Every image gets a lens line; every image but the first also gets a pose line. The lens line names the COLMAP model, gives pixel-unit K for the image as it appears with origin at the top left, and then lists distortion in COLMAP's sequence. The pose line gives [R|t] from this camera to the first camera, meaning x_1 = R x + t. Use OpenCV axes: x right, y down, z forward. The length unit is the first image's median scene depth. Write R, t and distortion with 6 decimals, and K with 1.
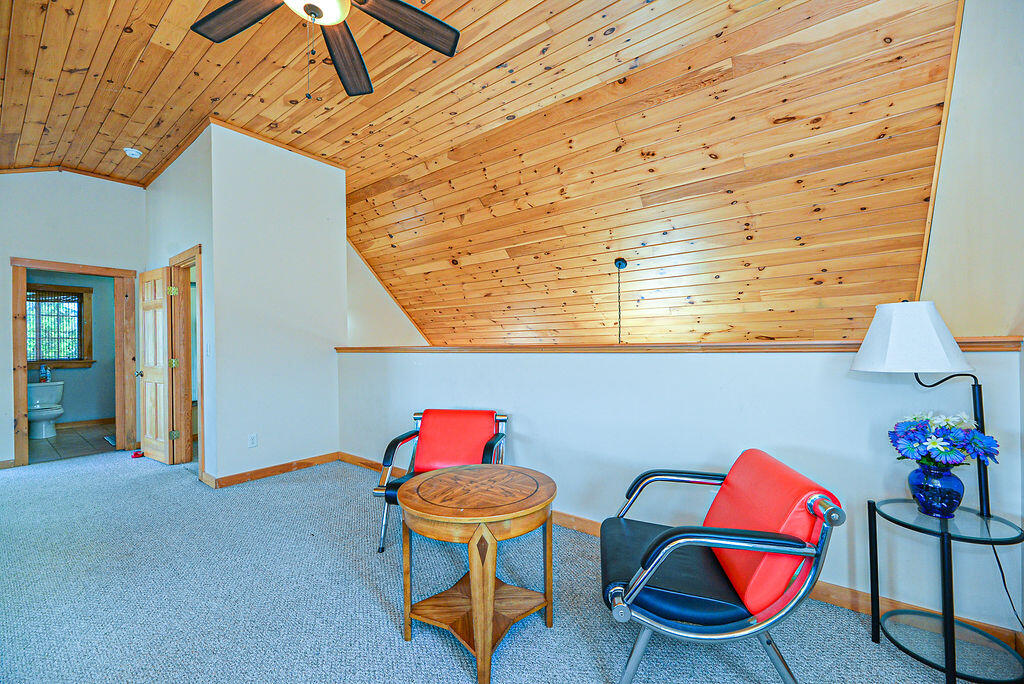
lens RADIAL K [[411.4, 0, 508.5], [0, 411.4, 340.8], [0, 0, 1]] dist [-0.003325, -0.000990]
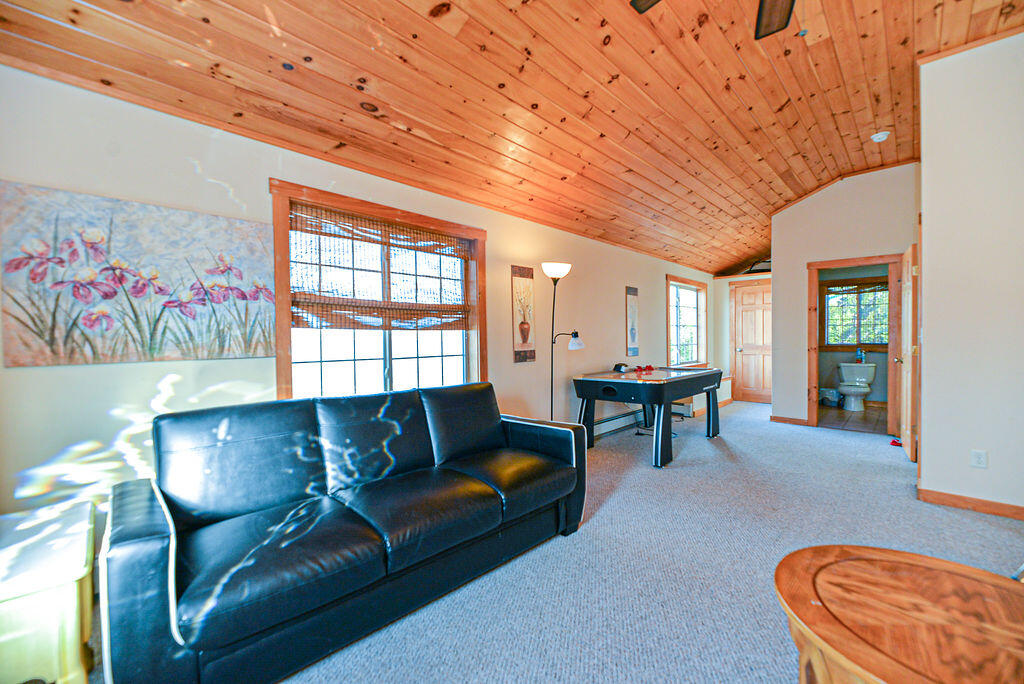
lens RADIAL K [[411.4, 0, 507.7], [0, 411.4, 342.5], [0, 0, 1]] dist [-0.003325, -0.000990]
pose [[-0.118270, 0.024446, -0.992680, 0.203325], [0.015460, 0.999621, 0.022775, 0.002054], [0.992861, -0.012653, -0.118604, 0.238065]]
